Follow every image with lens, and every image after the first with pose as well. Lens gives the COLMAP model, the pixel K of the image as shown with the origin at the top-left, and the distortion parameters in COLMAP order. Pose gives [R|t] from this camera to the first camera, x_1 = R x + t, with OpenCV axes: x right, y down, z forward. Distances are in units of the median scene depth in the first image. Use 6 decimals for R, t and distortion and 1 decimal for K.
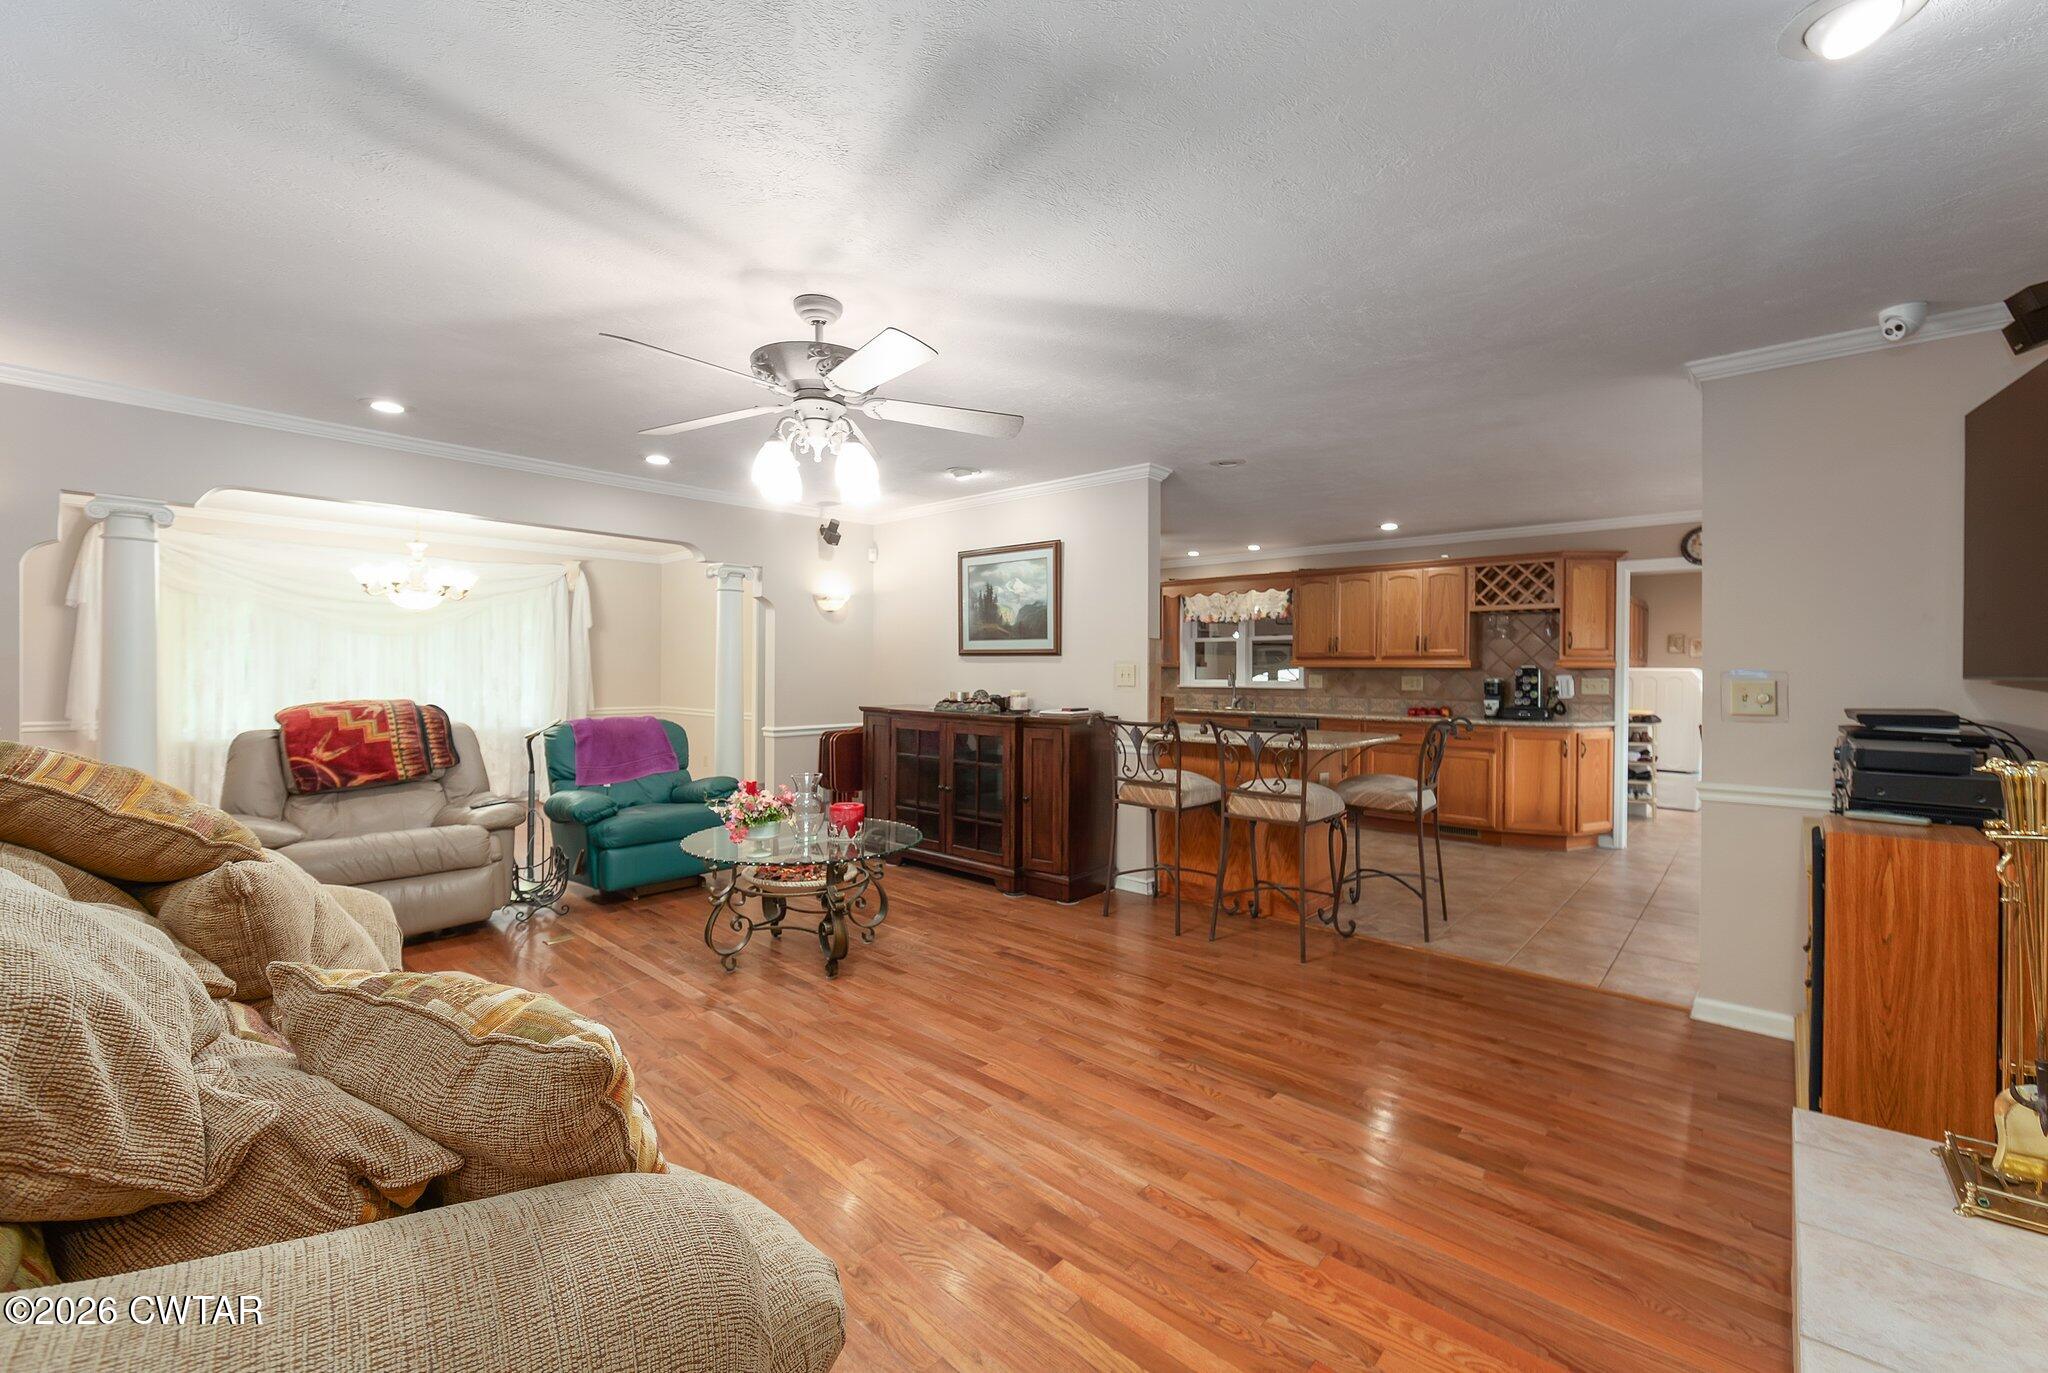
lens RADIAL K [[880.3, 0, 1074.1], [0, 880.3, 679.8], [0, 0, 1]] dist [-0.000421, -0.000077]
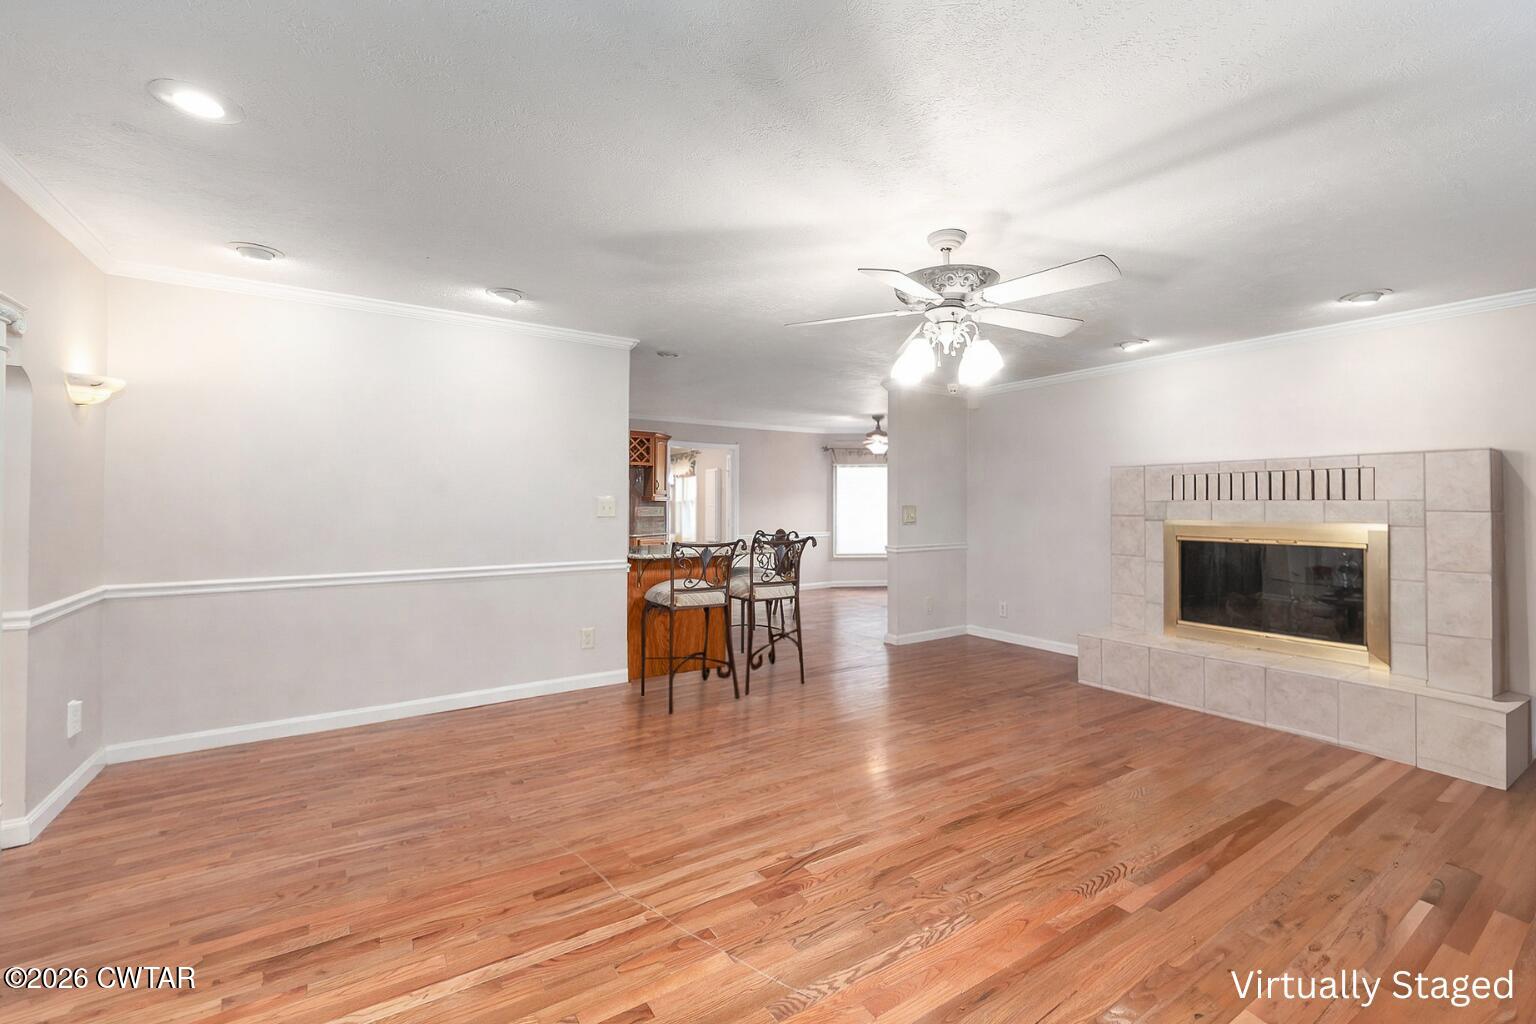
lens RADIAL K [[630.7, 0, 777.1], [0, 630.7, 500.3], [0, 0, 1]] dist [-0.000189, 0.000010]
pose [[0.259319, 0.003084, 0.965787, -0.996948], [0.000337, 0.999995, -0.003283, -0.018649], [-0.965792, 0.001177, 0.259317, 0.782244]]
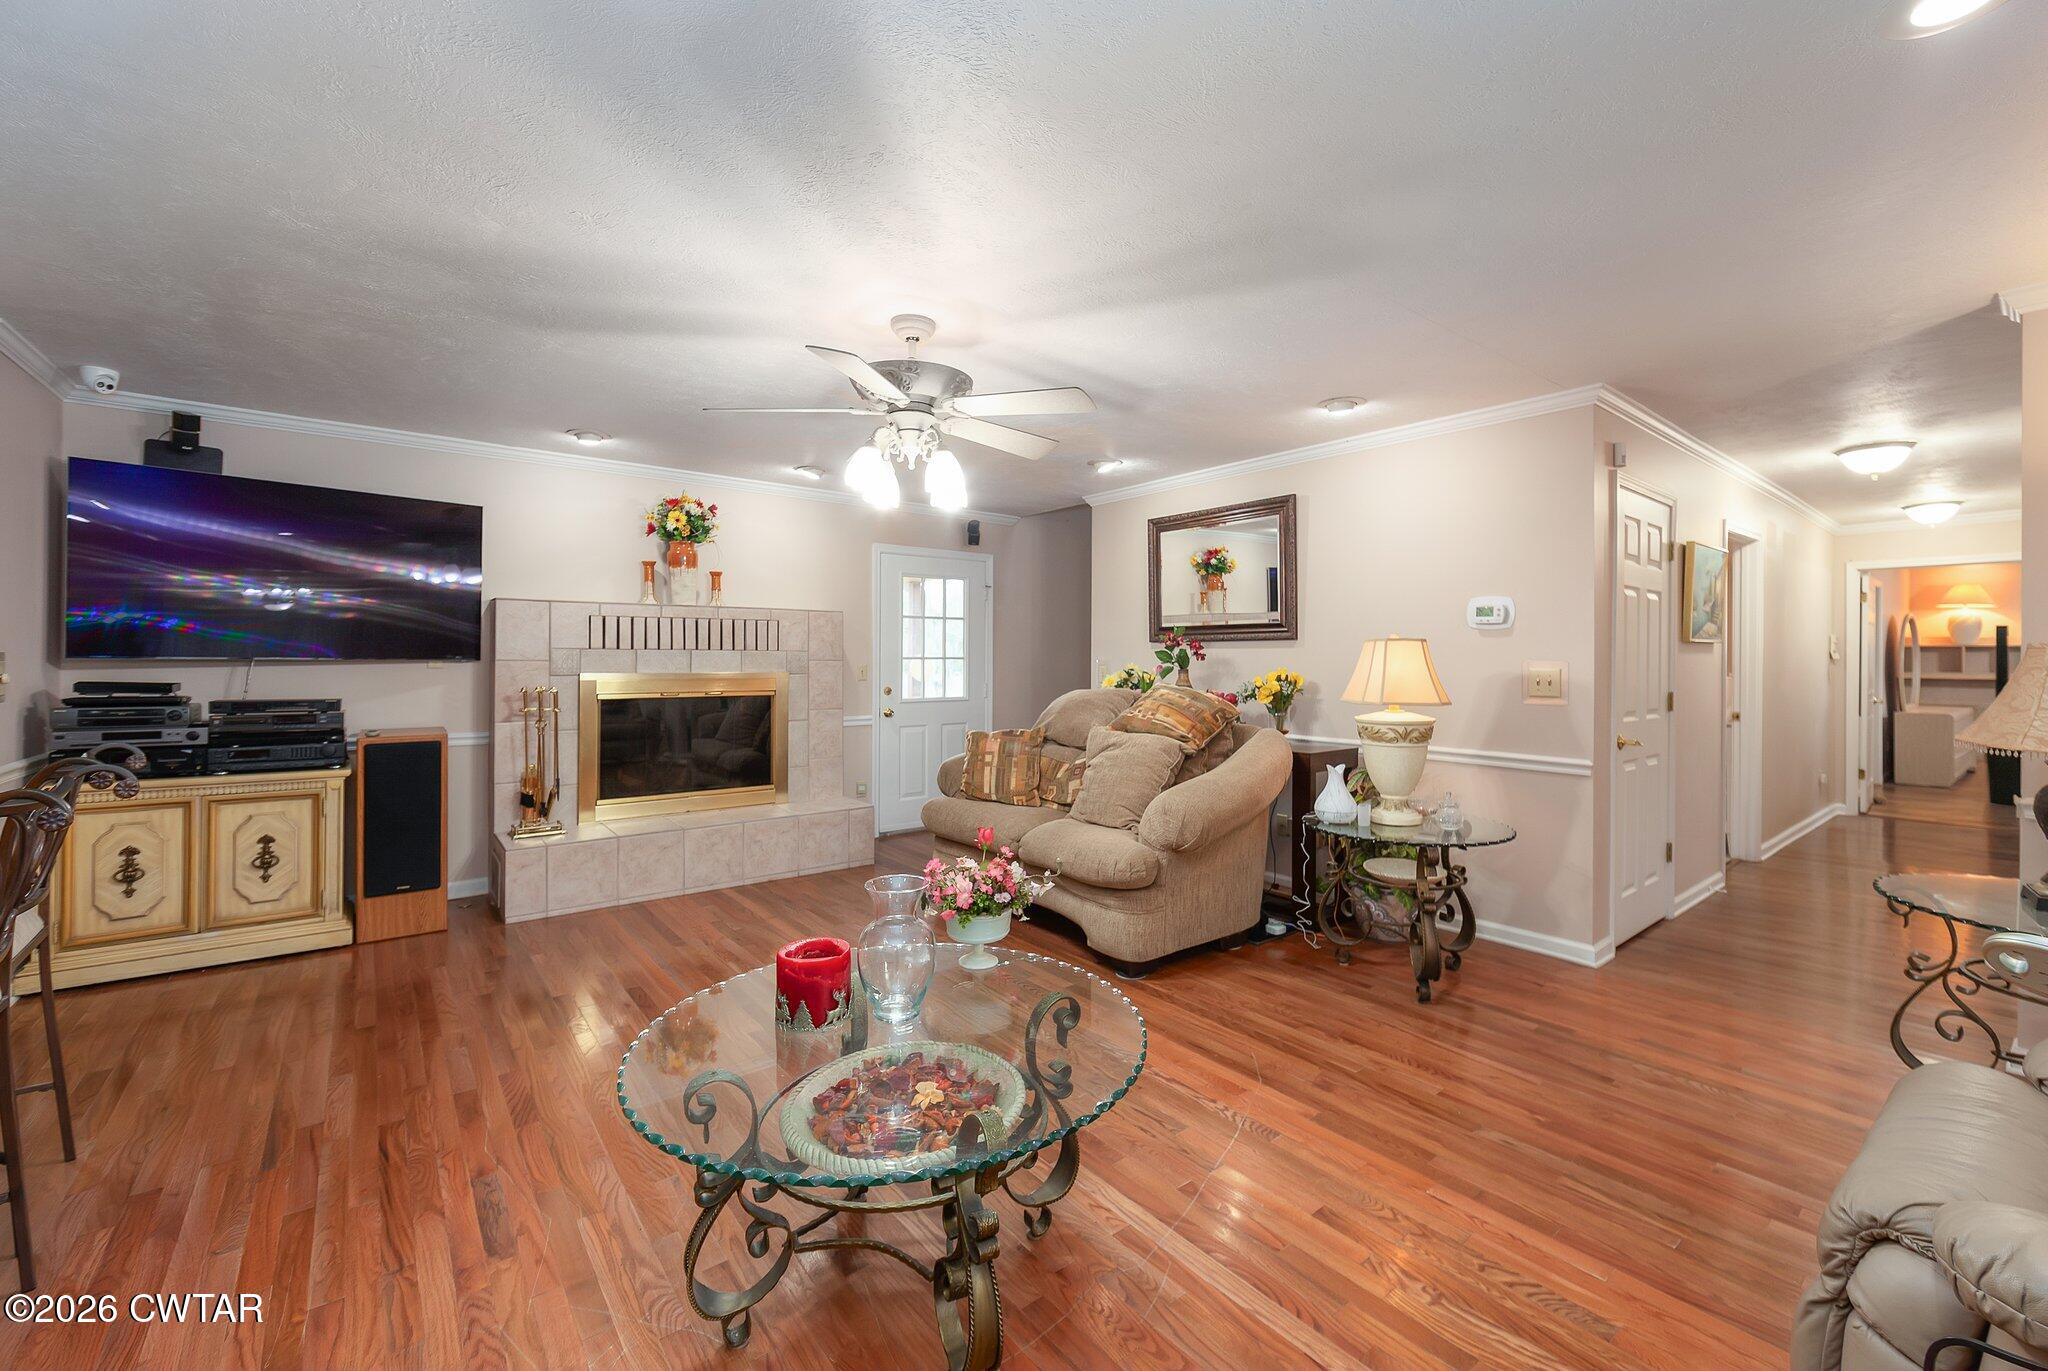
lens RADIAL K [[857.0, 0, 1092.4], [0, 857.0, 656.0], [0, 0, 1]] dist [0.000036, 0.000020]
pose [[-0.991581, -0.011660, 0.128964, -0.504640], [-0.011703, 0.999931, 0.000428, -0.018553], [-0.128960, -0.001085, -0.991649, 1.566115]]
